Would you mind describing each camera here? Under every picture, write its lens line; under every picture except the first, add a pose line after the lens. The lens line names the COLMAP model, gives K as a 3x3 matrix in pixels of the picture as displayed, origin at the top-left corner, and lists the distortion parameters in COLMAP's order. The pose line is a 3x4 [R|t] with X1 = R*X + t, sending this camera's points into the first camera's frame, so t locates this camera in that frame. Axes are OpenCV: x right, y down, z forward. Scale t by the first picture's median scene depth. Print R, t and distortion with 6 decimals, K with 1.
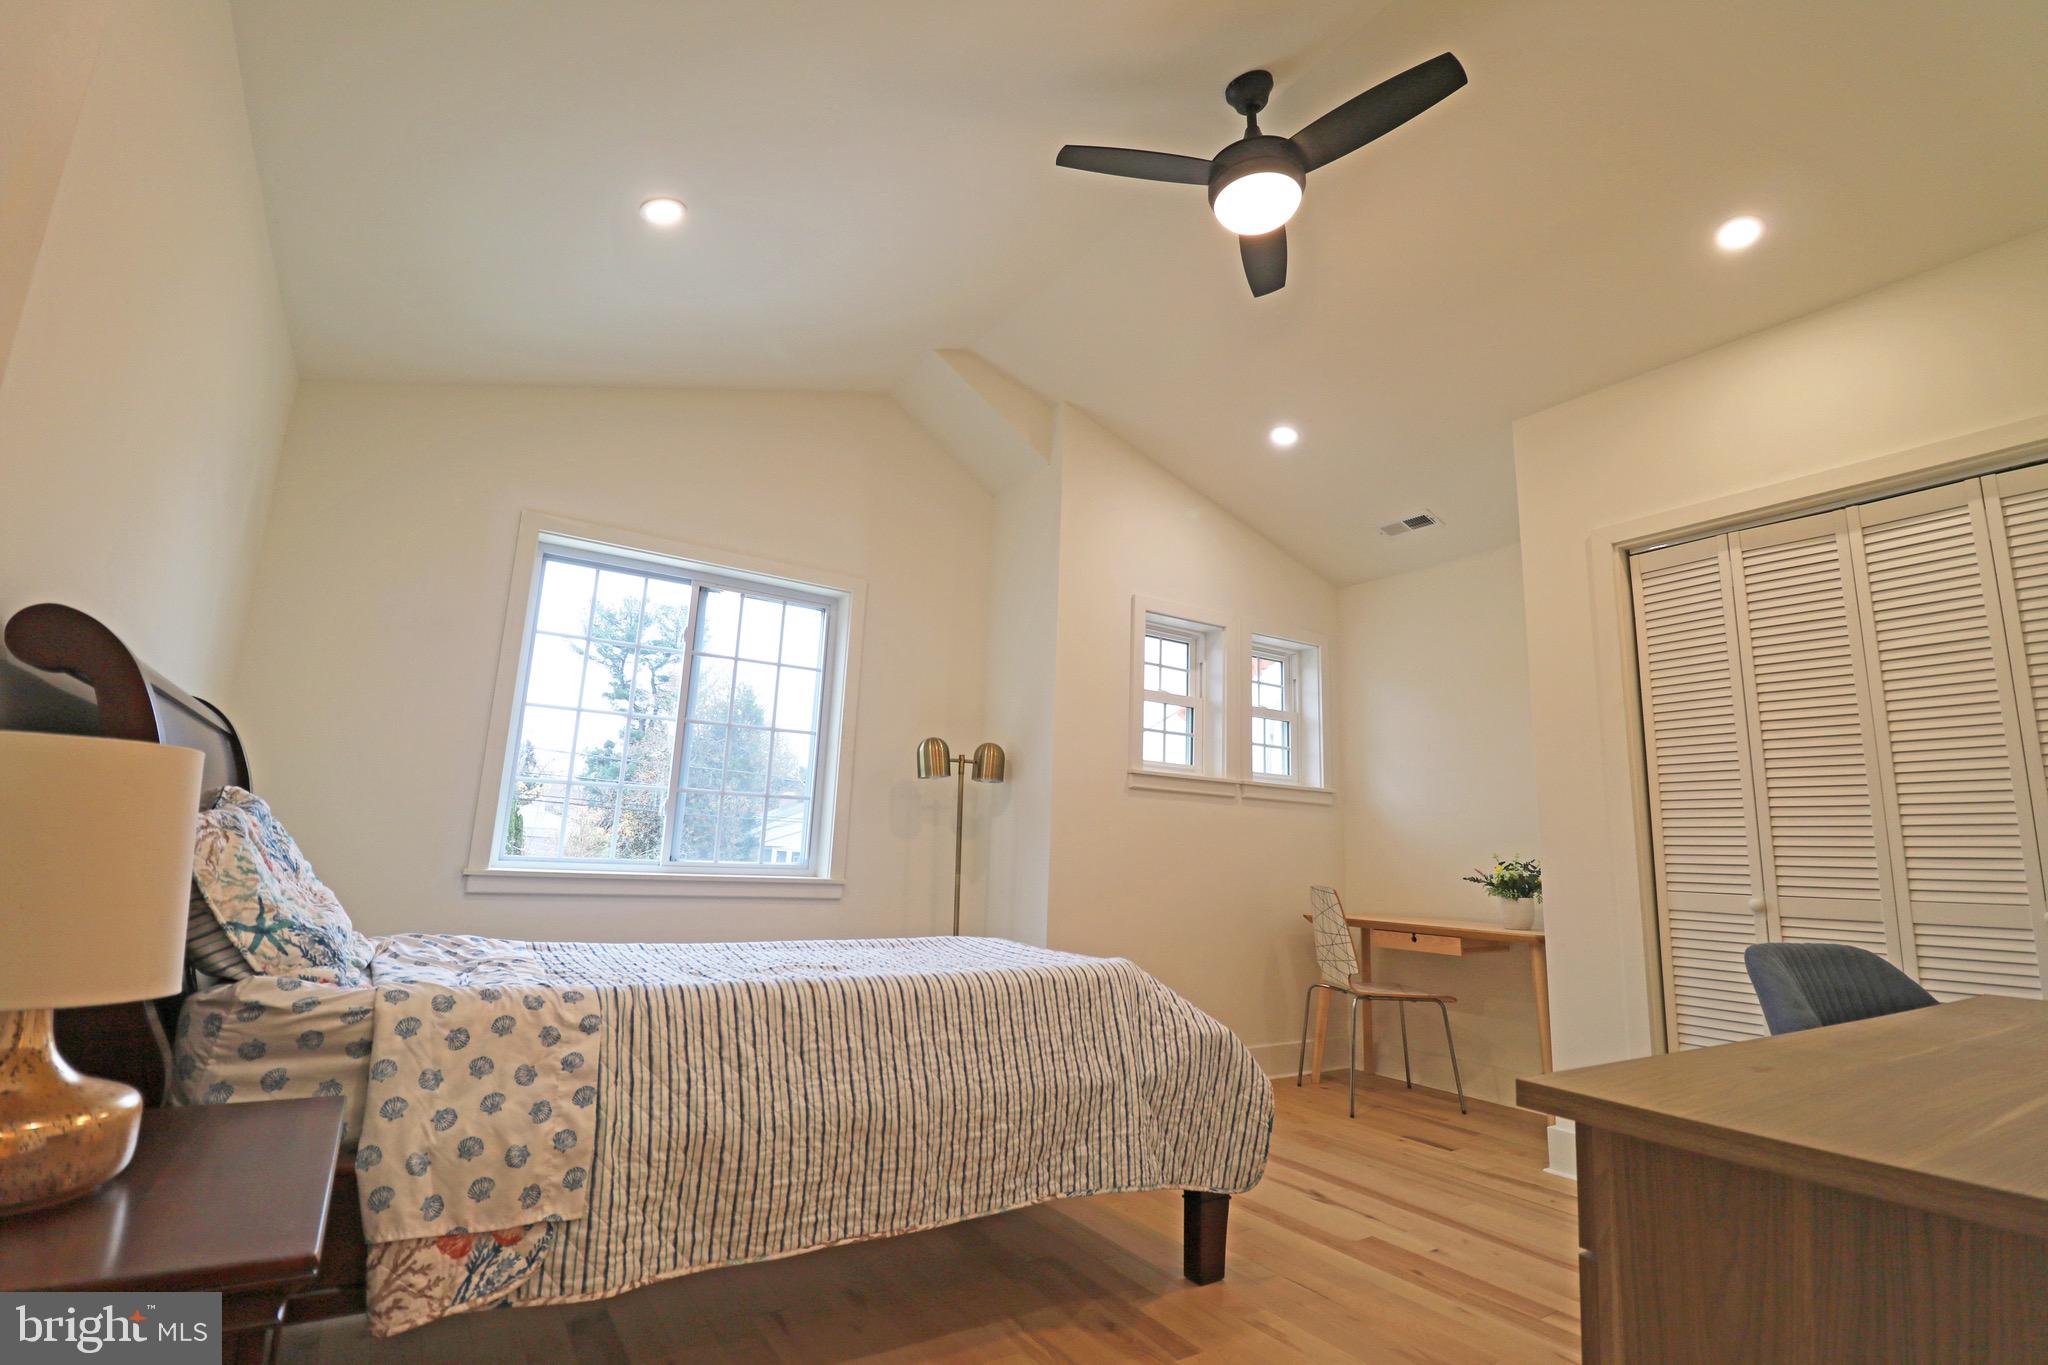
lens RADIAL K [[946.0, 0, 1032.5], [0, 946.0, 663.7], [0, 0, 1]] dist [-0.001628, -0.012217]
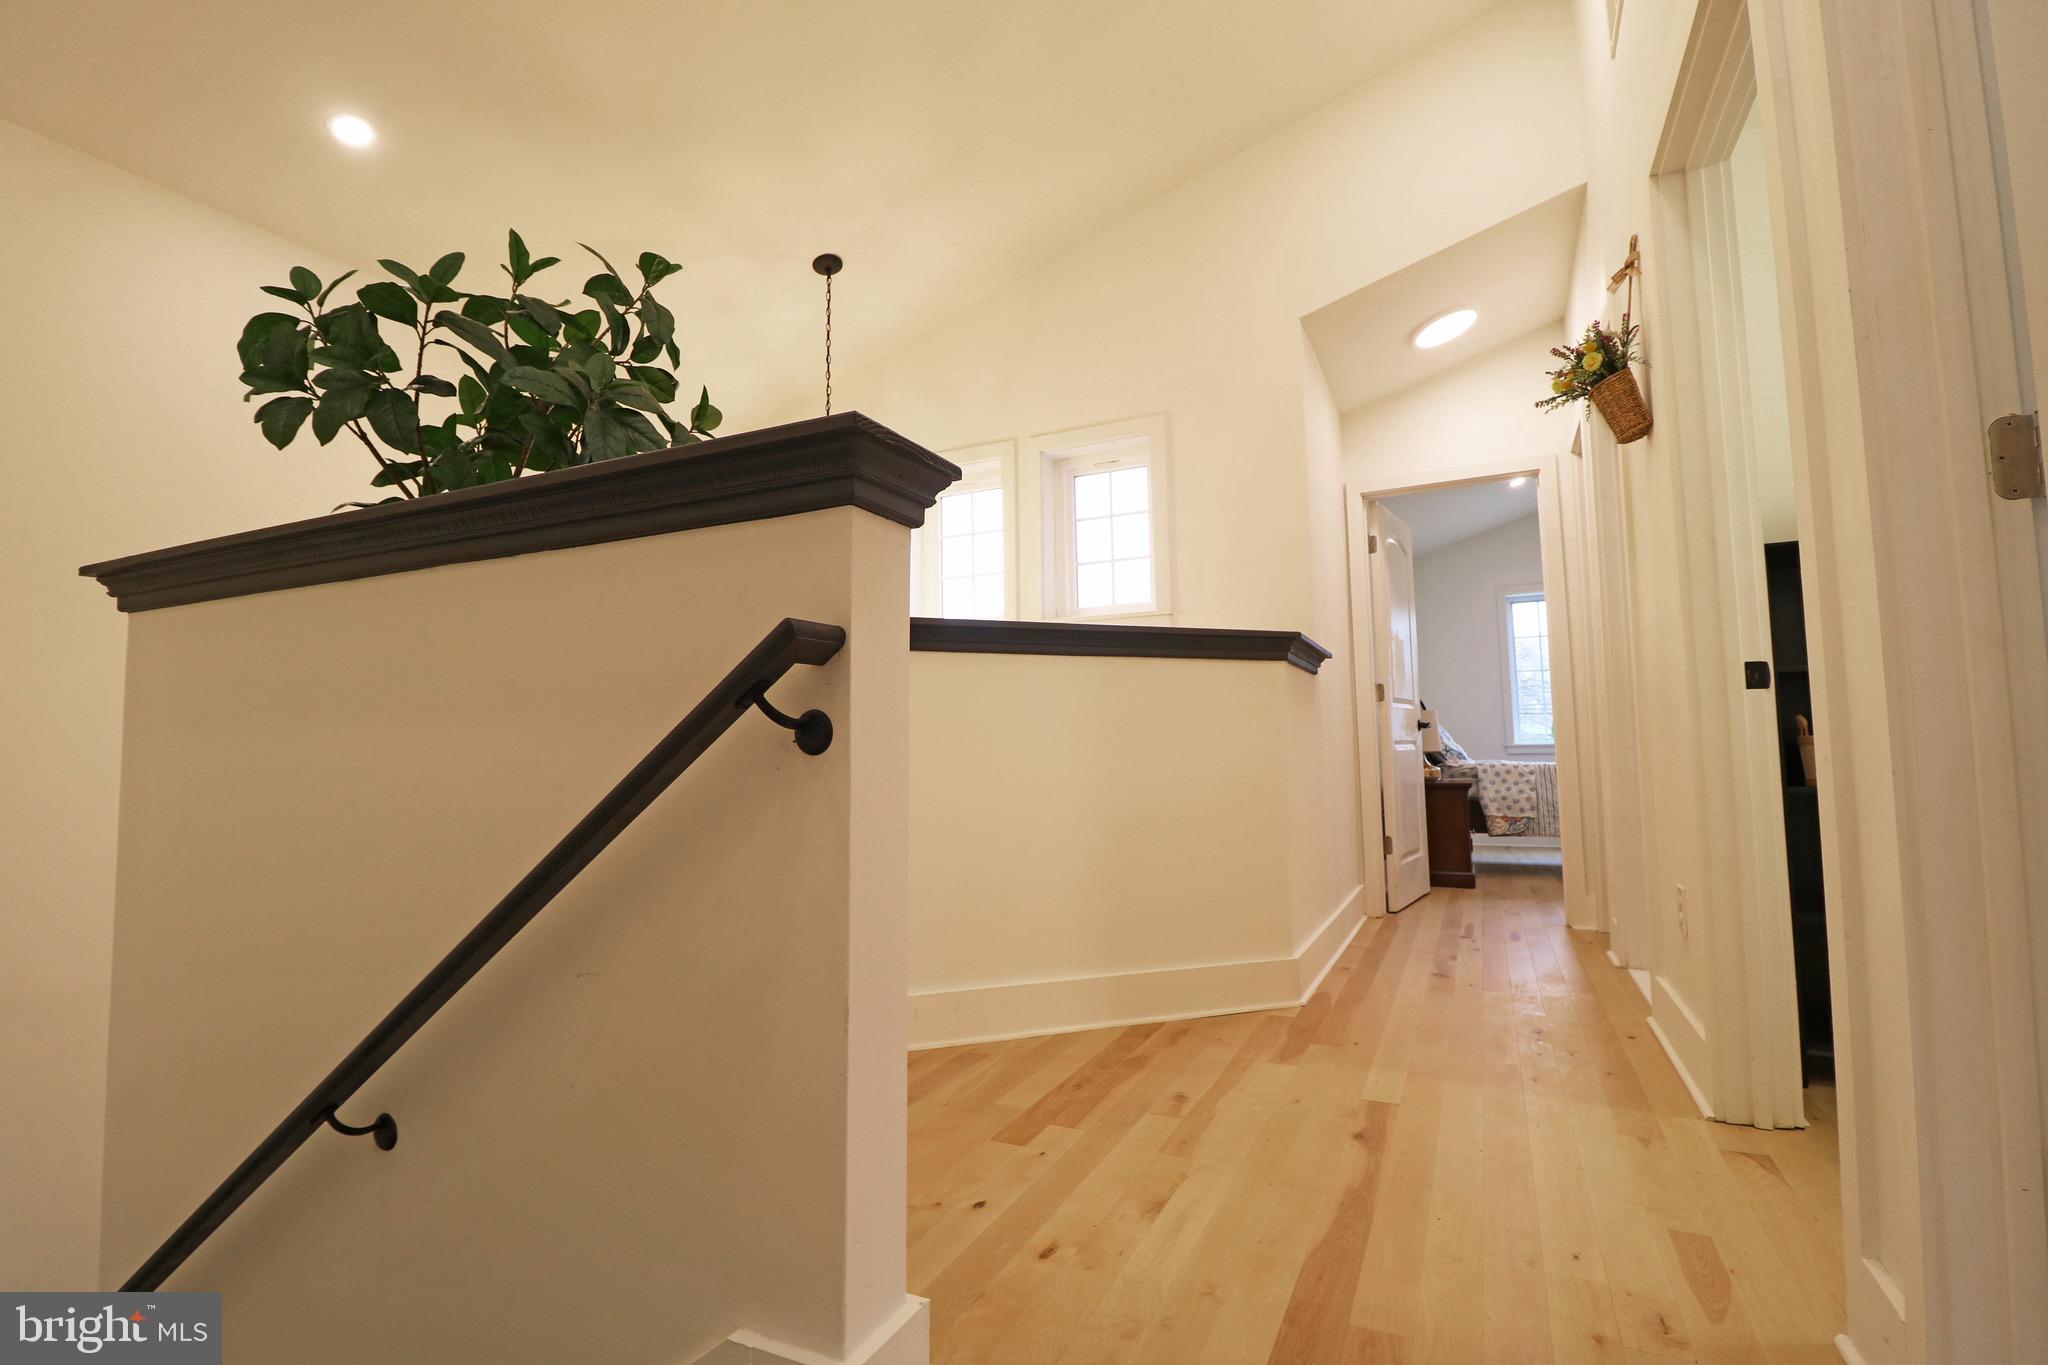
lens RADIAL K [[946.0, 0, 1027.8], [0, 946.0, 672.8], [0, 0, 1]] dist [-0.001628, -0.012217]
pose [[0.507094, -0.125274, -0.852738, 1.162587], [0.207315, 0.978062, -0.020402, -0.220275], [0.836586, -0.166440, 0.521940, -1.686135]]
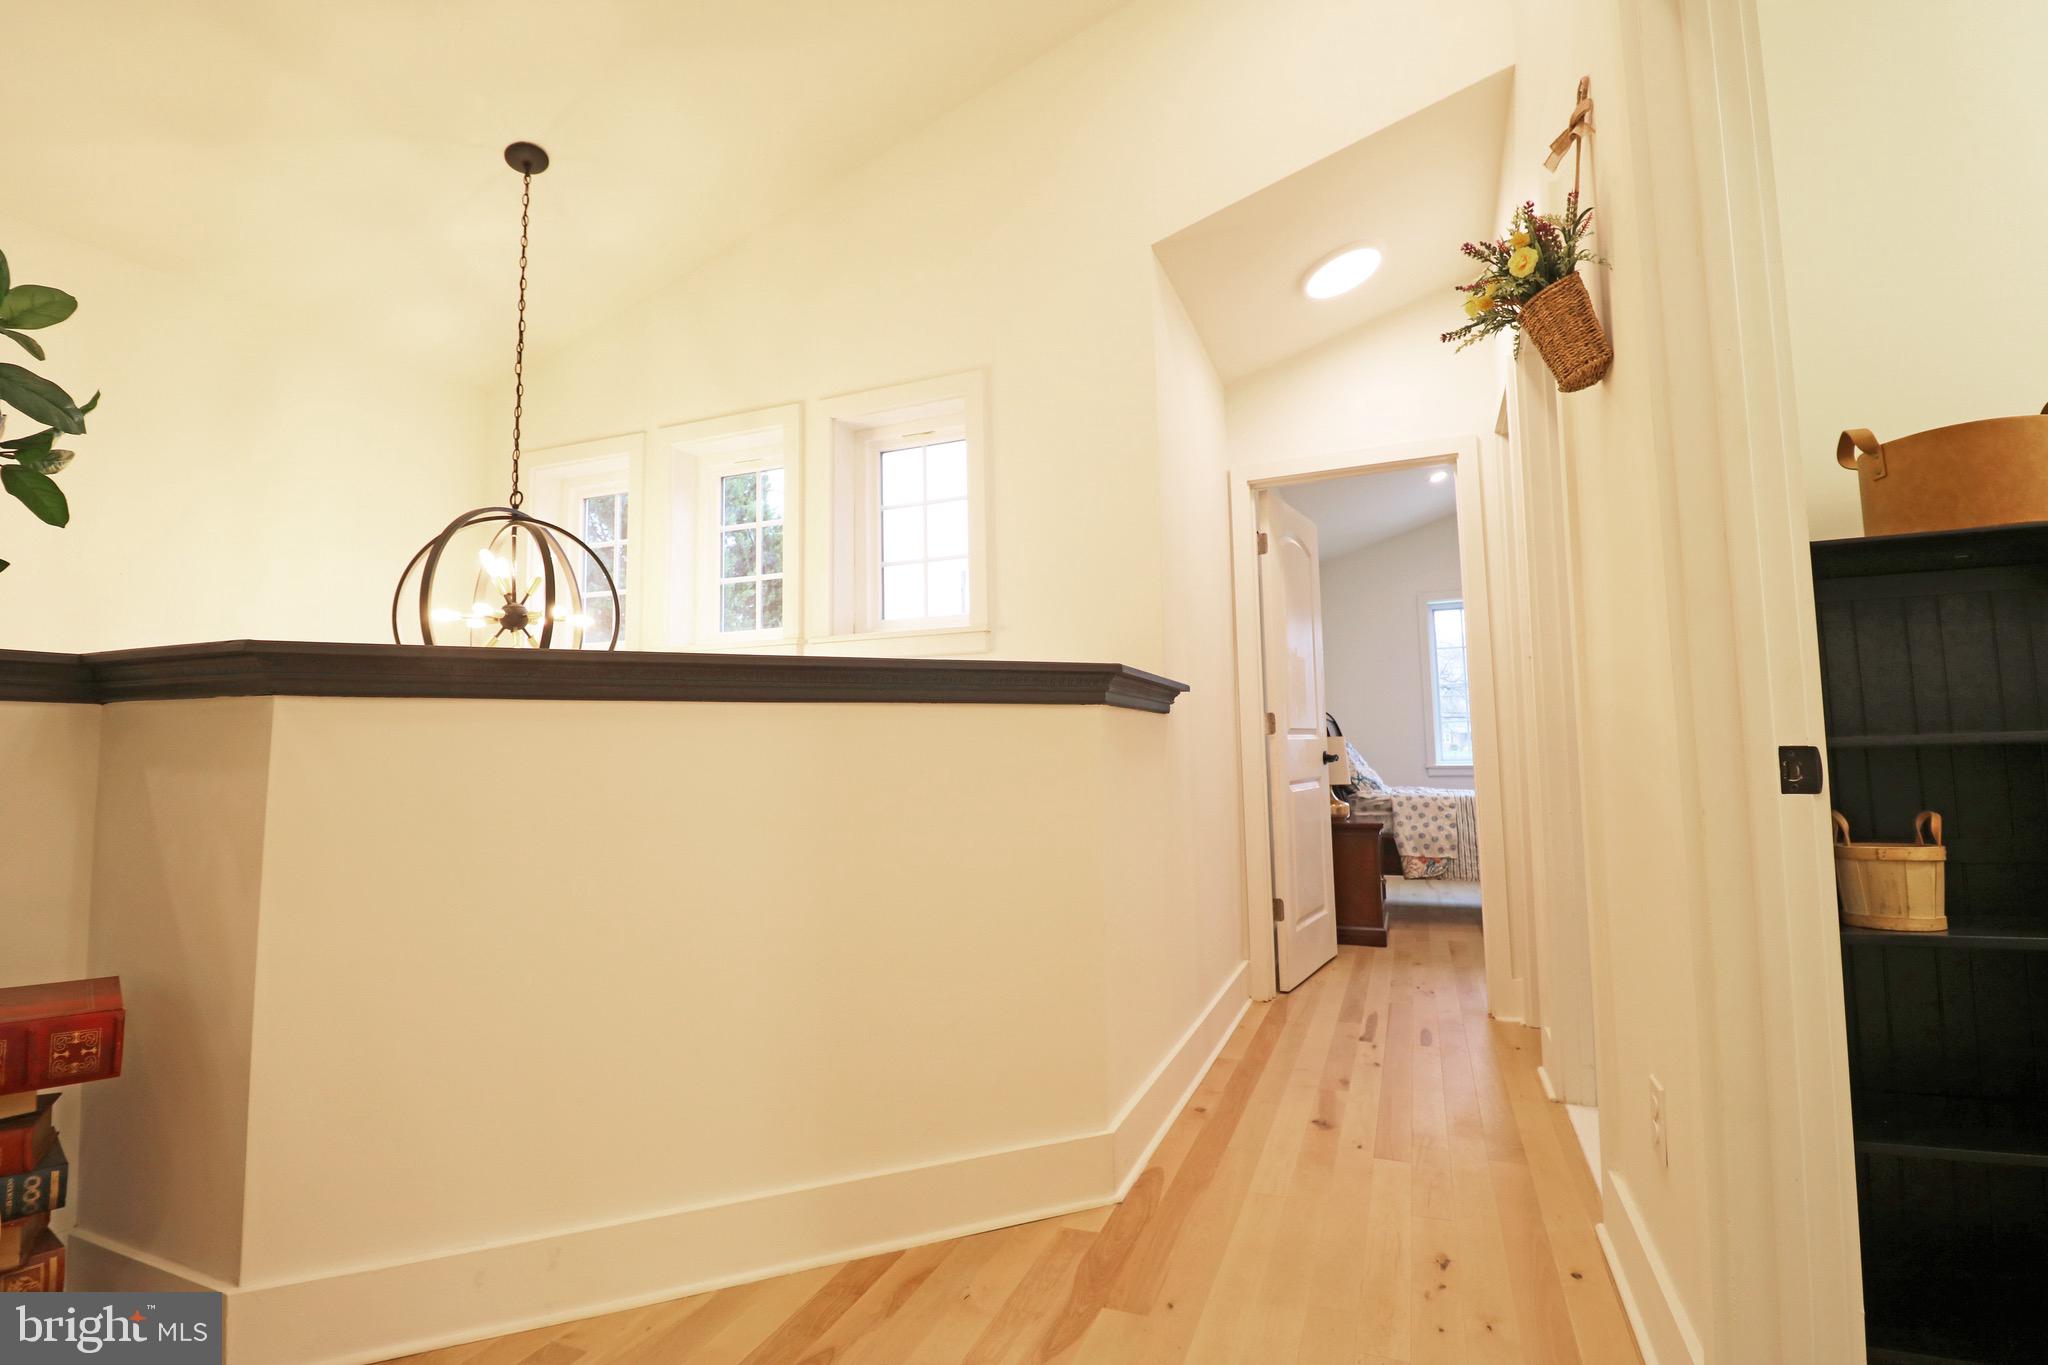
lens RADIAL K [[946.0, 0, 1035.8], [0, 946.0, 670.2], [0, 0, 1]] dist [-0.001628, -0.012217]
pose [[0.563799, -0.125264, -0.816358, 0.961865], [0.206123, 0.978495, -0.007788, -0.227609], [0.799777, -0.163879, 0.577494, -1.300975]]
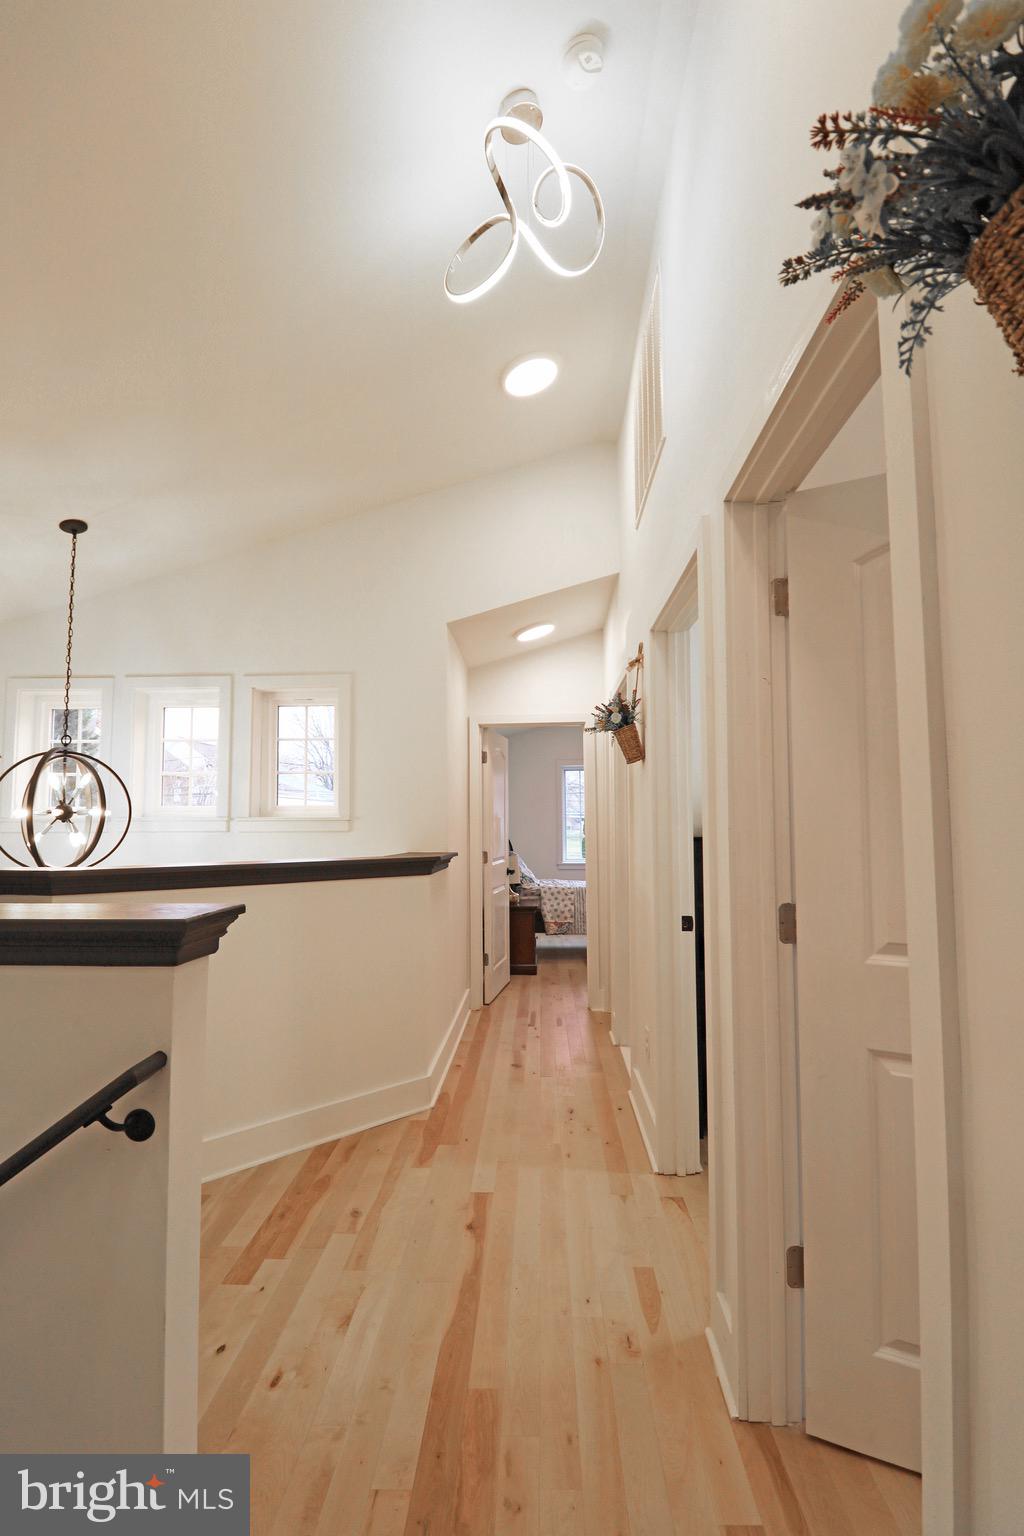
lens RADIAL K [[709.5, 0, 519.7], [0, 709.5, 774.1], [0, 0, 1]] dist [-0.001628, -0.012217]
pose [[0.811923, -0.090681, -0.576679, 1.237896], [0.157329, 0.985300, 0.066572, -0.451317], [0.562165, -0.144779, 0.814254, -1.754659]]
